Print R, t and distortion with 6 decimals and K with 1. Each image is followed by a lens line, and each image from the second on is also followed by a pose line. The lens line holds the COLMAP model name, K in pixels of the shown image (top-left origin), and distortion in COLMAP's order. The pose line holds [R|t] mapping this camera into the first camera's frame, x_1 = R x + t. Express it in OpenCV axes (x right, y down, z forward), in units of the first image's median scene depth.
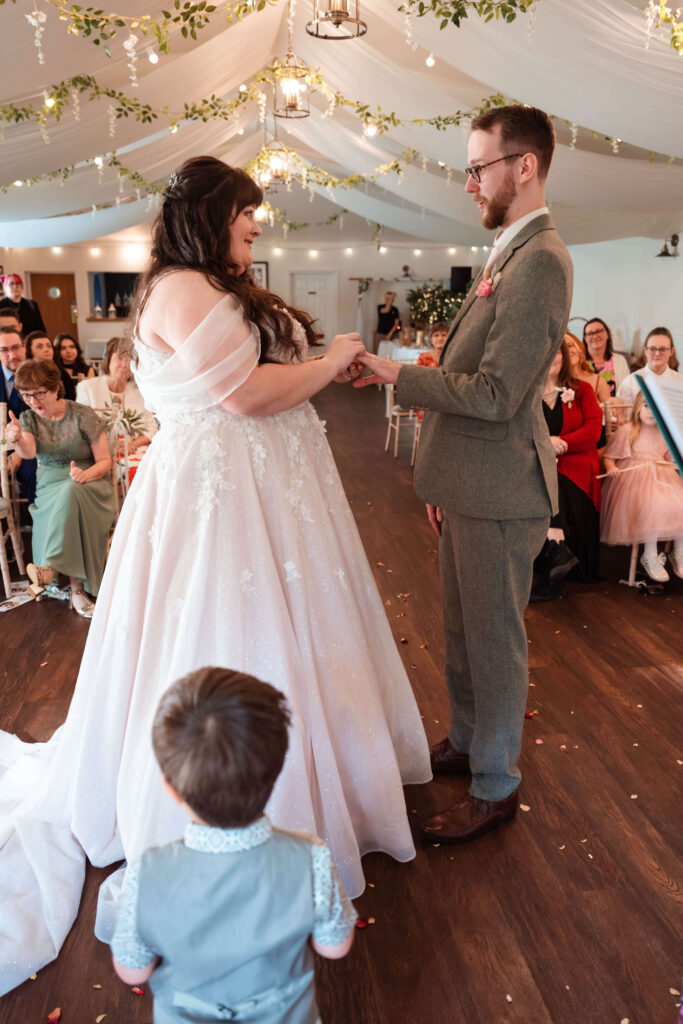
lens RADIAL K [[775.6, 0, 345.0], [0, 775.6, 503.9], [0, 0, 1]] dist [0.003006, 0.007283]
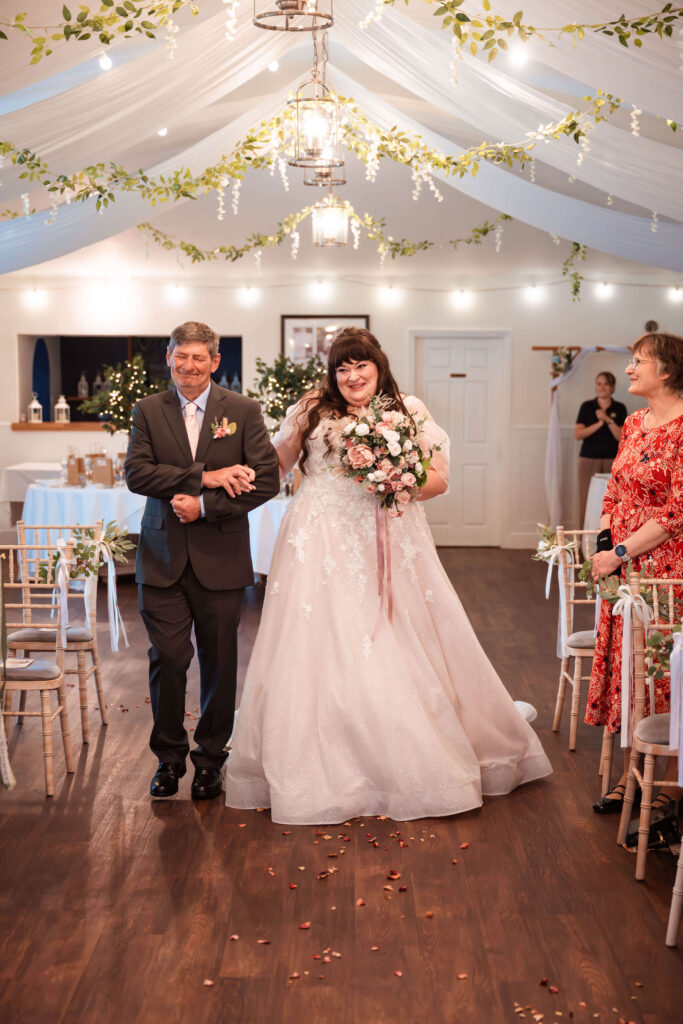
lens RADIAL K [[1556.5, 0, 345.5], [0, 1556.5, 551.8], [0, 0, 1]] dist [0.023003, 0.000000]
pose [[0.990419, 0.016457, -0.137111, 0.091555], [-0.036411, 0.988861, -0.144322, -0.060956], [0.133209, 0.147932, 0.979985, 0.146924]]
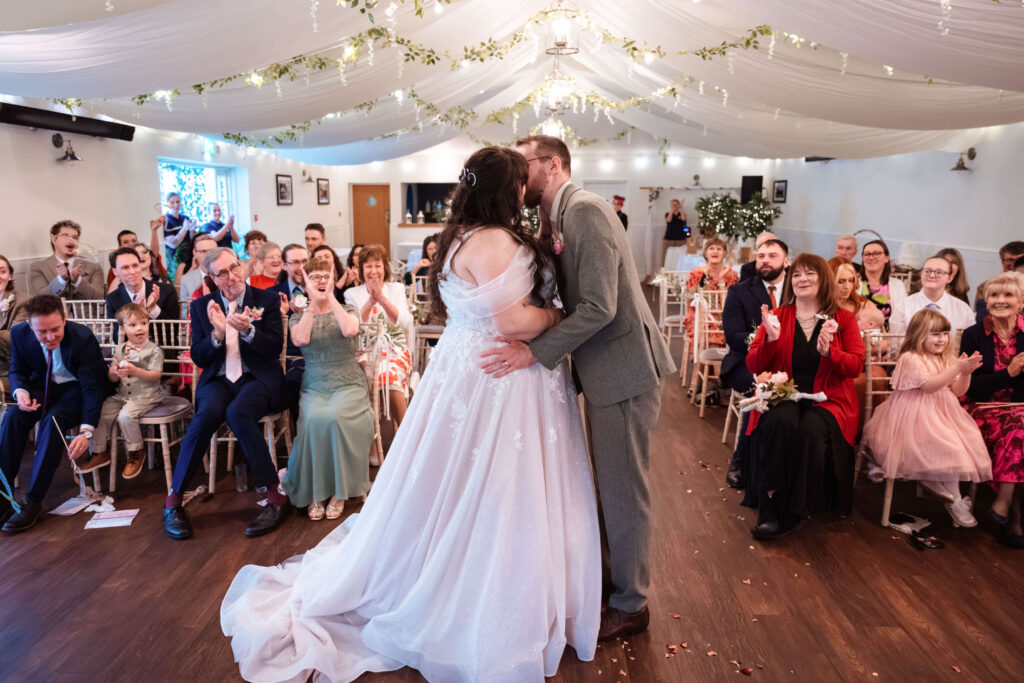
lens RADIAL K [[741.9, 0, 499.5], [0, 741.9, 336.2], [0, 0, 1]] dist [0.001682, 0.008166]
pose [[0.981504, 0.032692, -0.188629, 0.052404], [-0.047442, 0.996113, -0.074221, -0.029088], [0.185470, 0.081797, 0.979240, 0.010765]]
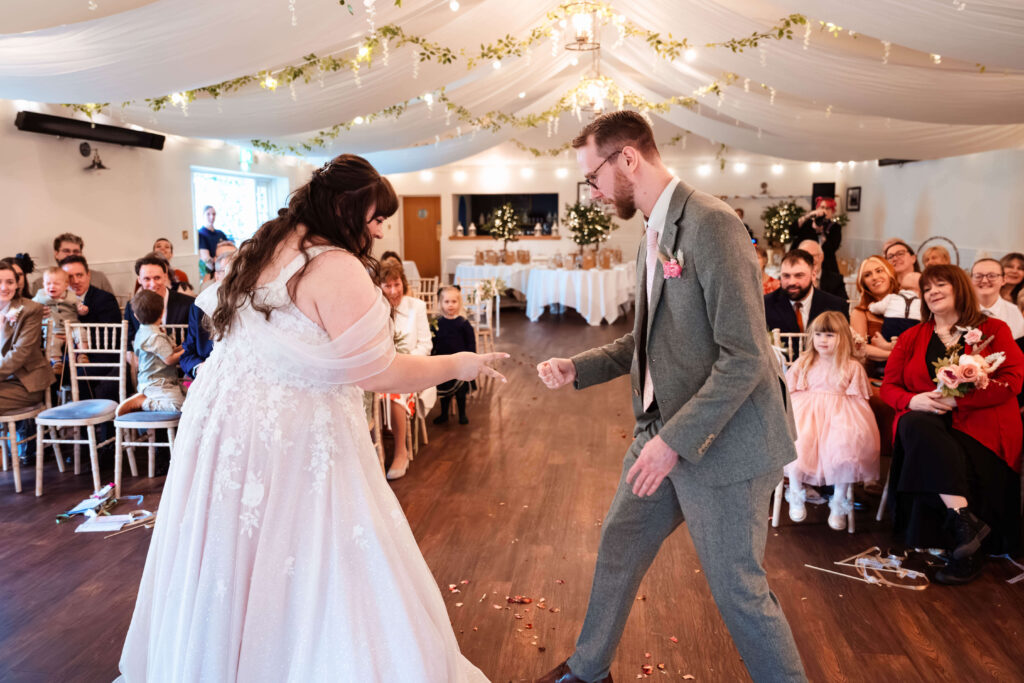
lens RADIAL K [[775.6, 0, 512.1], [0, 775.6, 345.8], [0, 0, 1]] dist [0.003006, 0.007283]
pose [[0.965450, 0.034347, -0.258315, 0.117847], [-0.057836, 0.994795, -0.083891, -0.018359], [0.254089, 0.095933, 0.962411, 0.028585]]
